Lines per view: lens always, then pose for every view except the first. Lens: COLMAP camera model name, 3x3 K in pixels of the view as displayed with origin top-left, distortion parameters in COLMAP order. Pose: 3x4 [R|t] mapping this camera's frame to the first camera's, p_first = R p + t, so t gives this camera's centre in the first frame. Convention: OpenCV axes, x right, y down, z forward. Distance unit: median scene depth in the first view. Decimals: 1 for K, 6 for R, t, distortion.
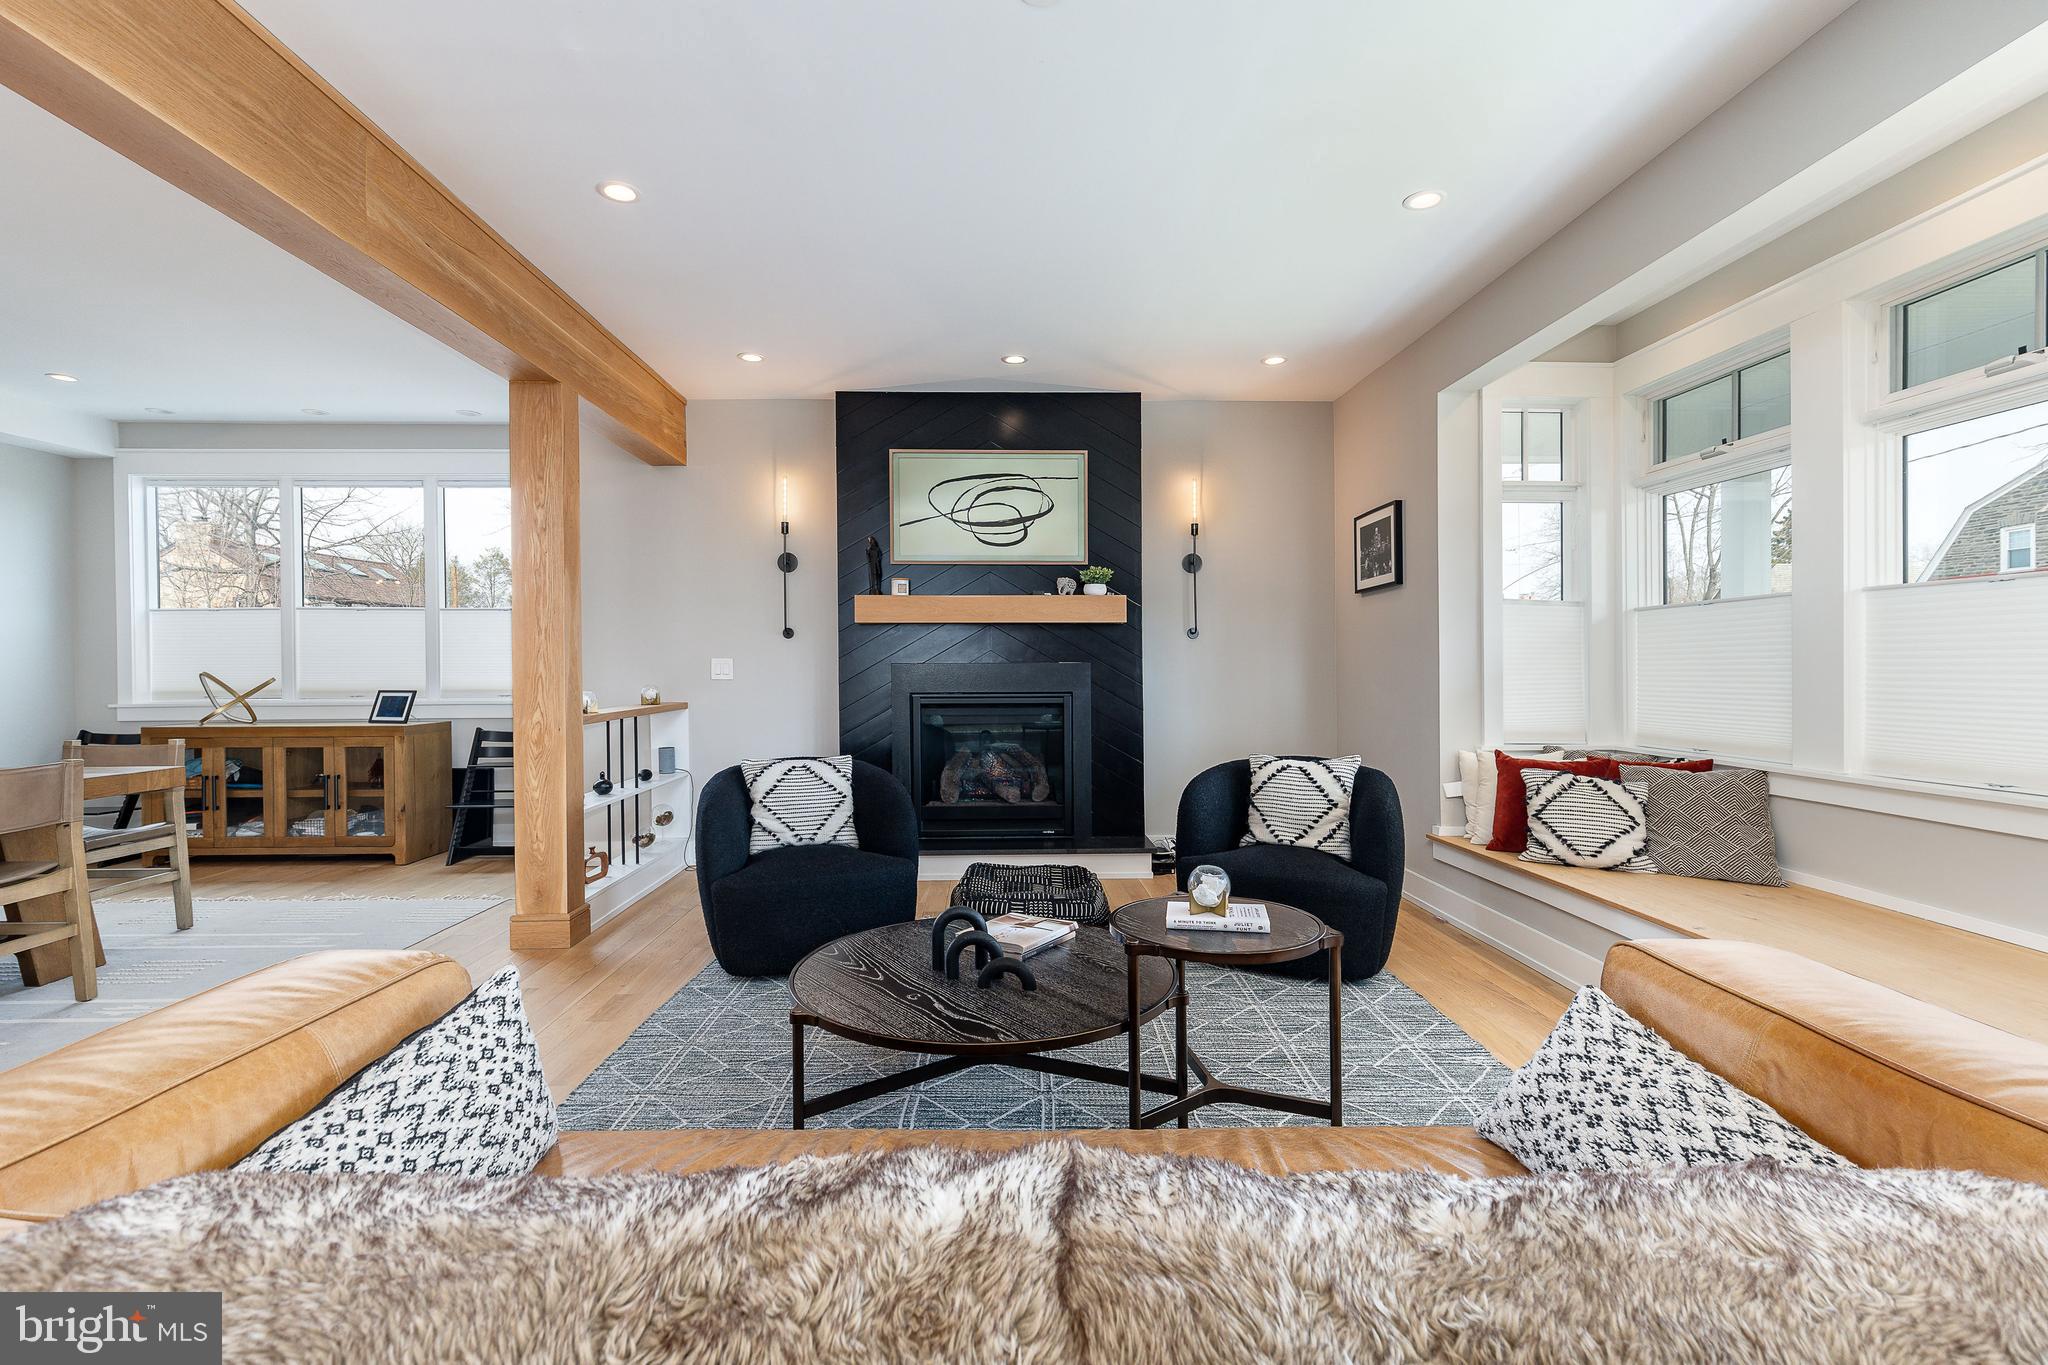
lens RADIAL K [[931.9, 0, 1013.4], [0, 931.9, 673.5], [0, 0, 1]] dist [0.014984, -0.000304]
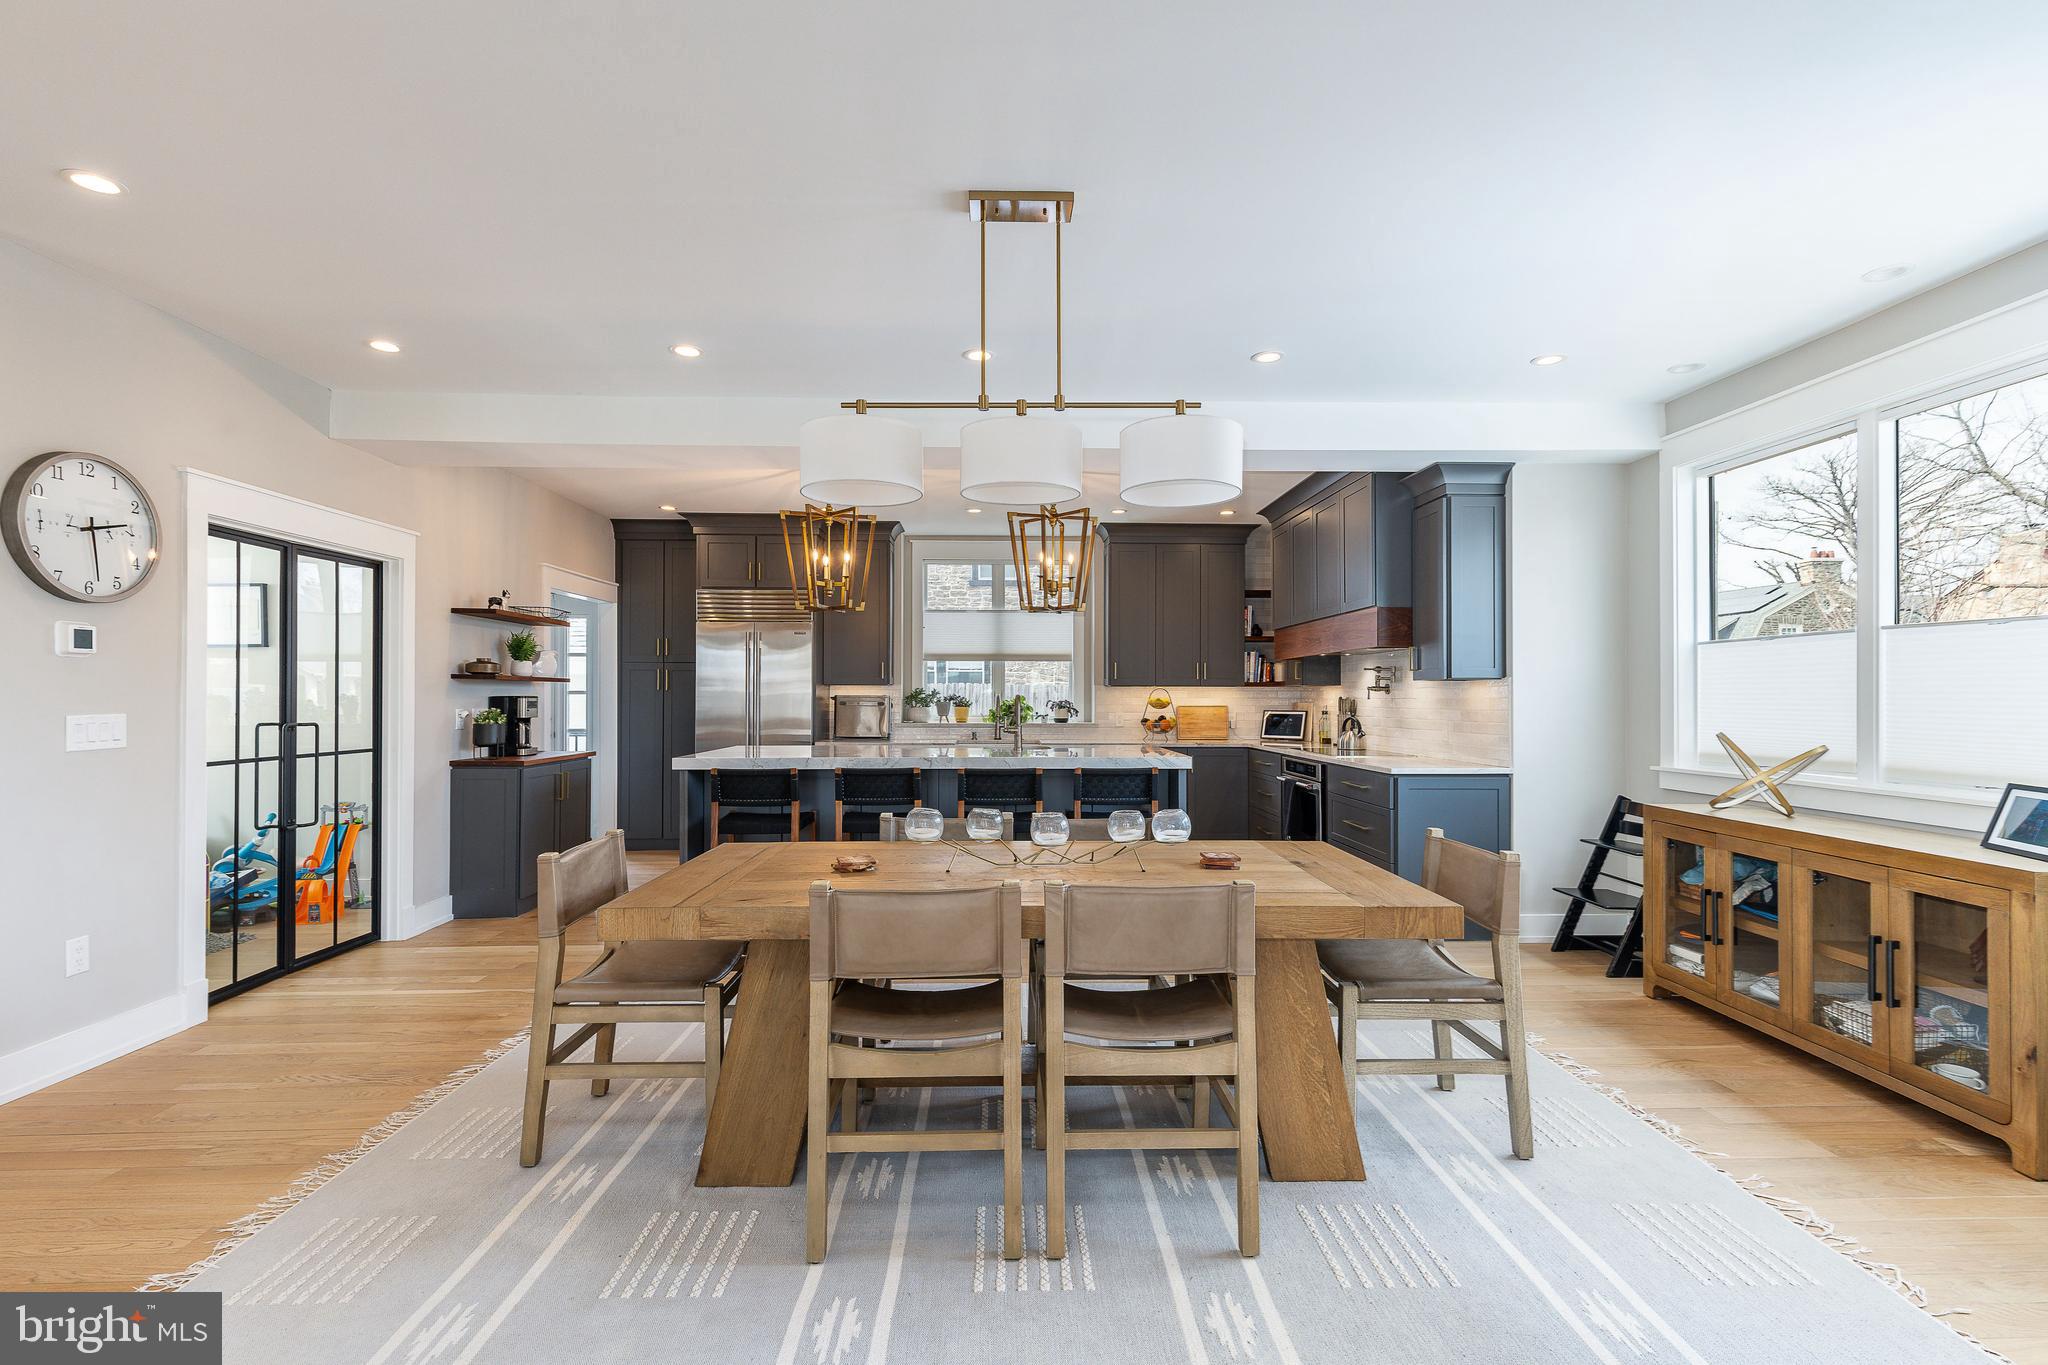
lens RADIAL K [[932.1, 0, 1024.0], [0, 932.1, 692.0], [0, 0, 1]] dist [0.013083, -0.000432]
pose [[0.001345, 0.001557, -0.999998, -0.192150], [-0.010581, 0.999943, 0.001542, -0.026576], [0.999943, 0.010579, 0.001362, 0.510684]]
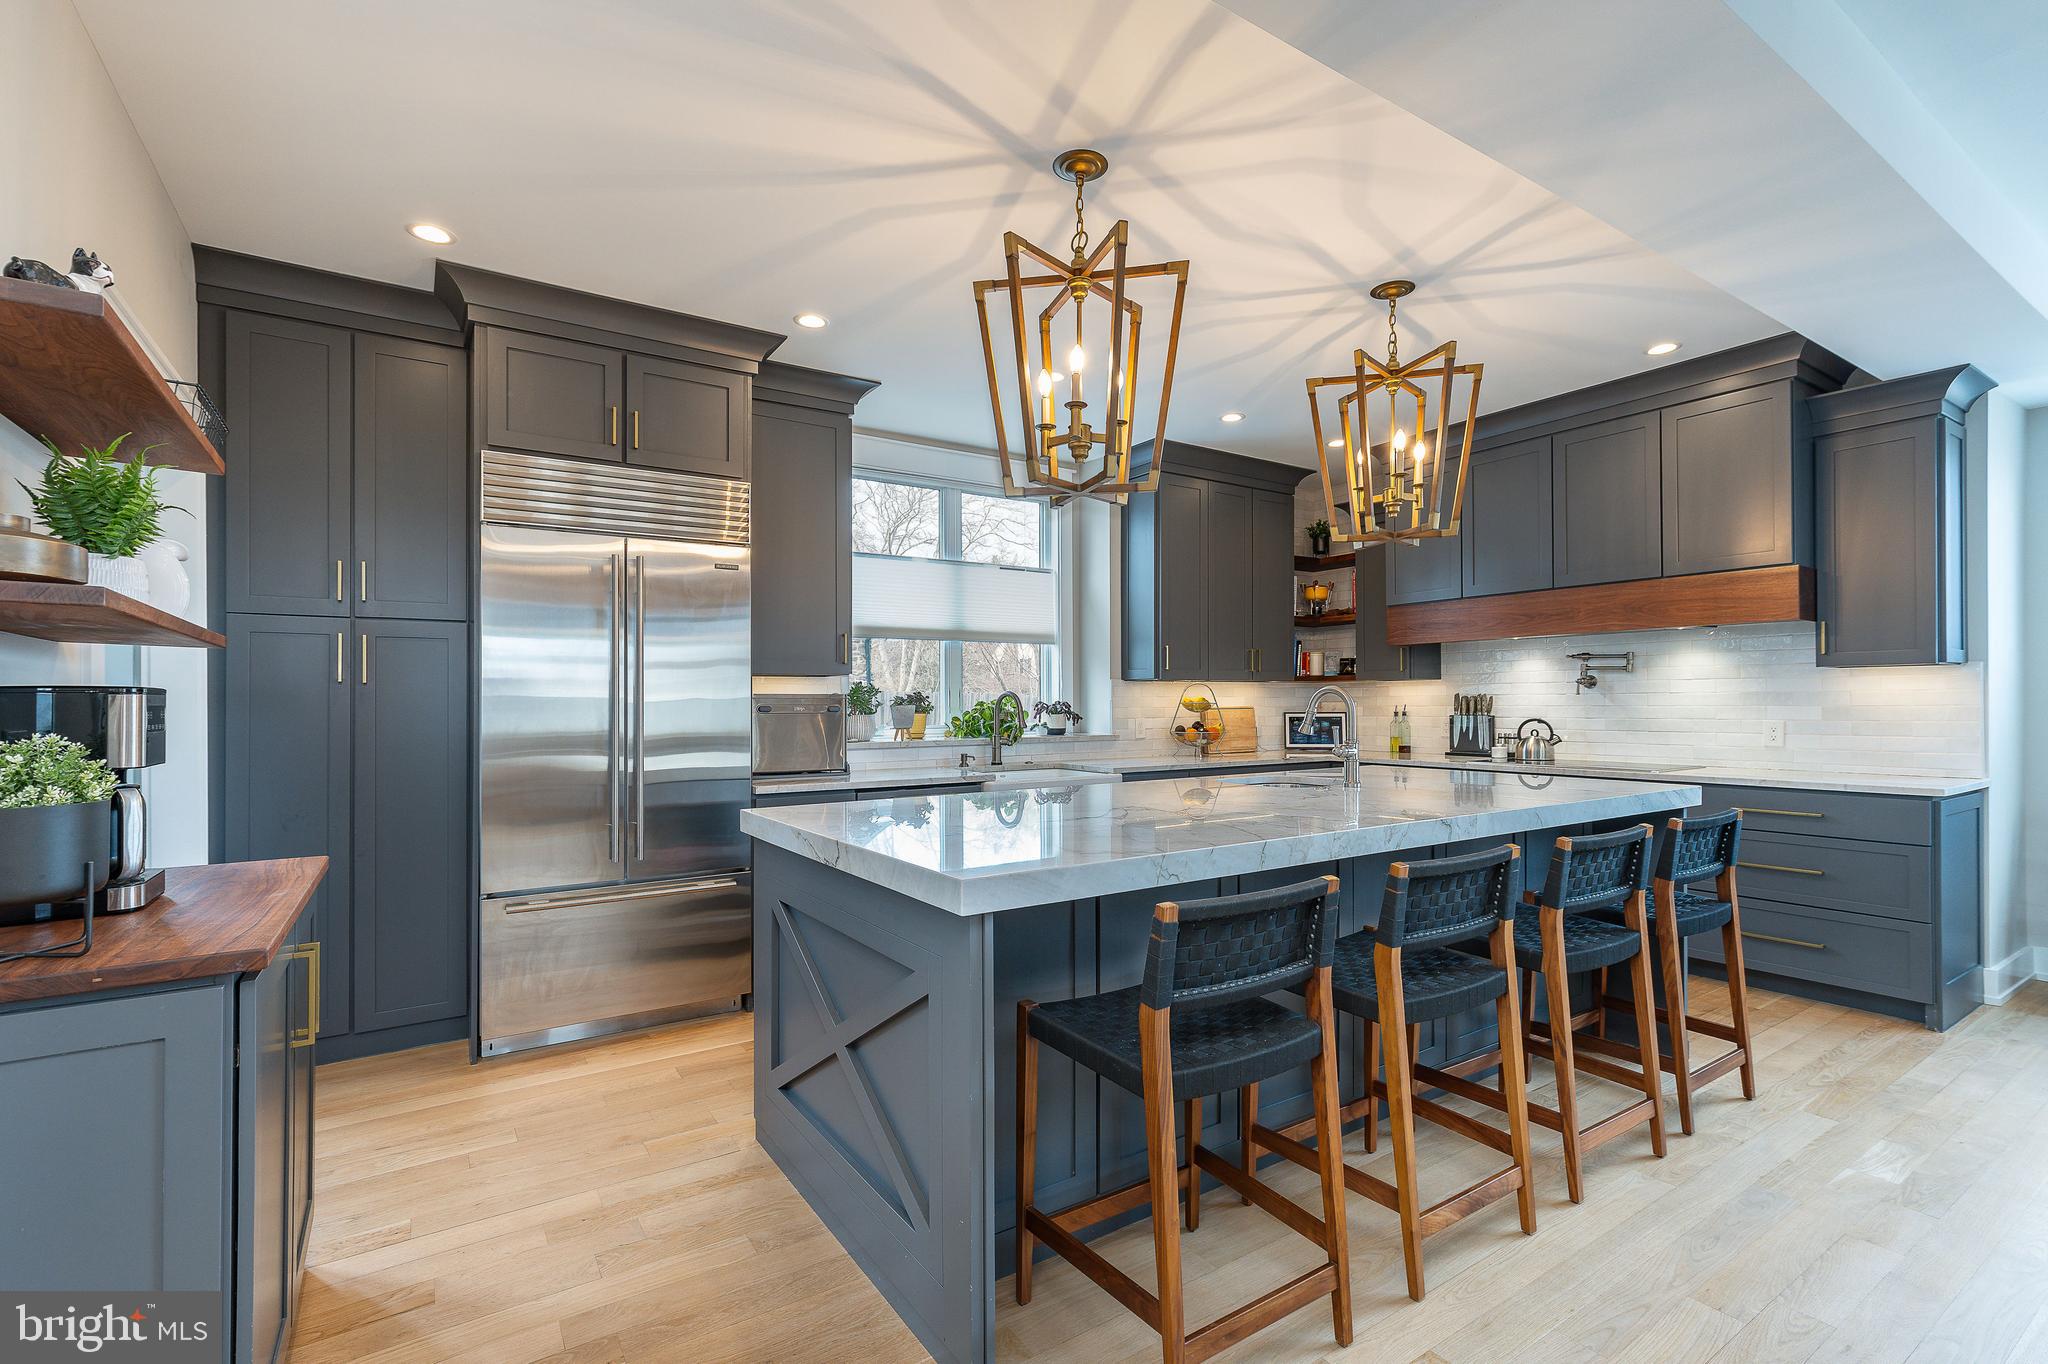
lens RADIAL K [[905.1, 0, 1062.9], [0, 905.1, 677.3], [0, 0, 1]] dist [-0.000617, -0.000189]
pose [[0.551535, -0.019822, -0.833916, -0.864611], [-0.005168, 0.999617, -0.027178, -0.011168], [0.834135, 0.019299, 0.551222, 0.037095]]
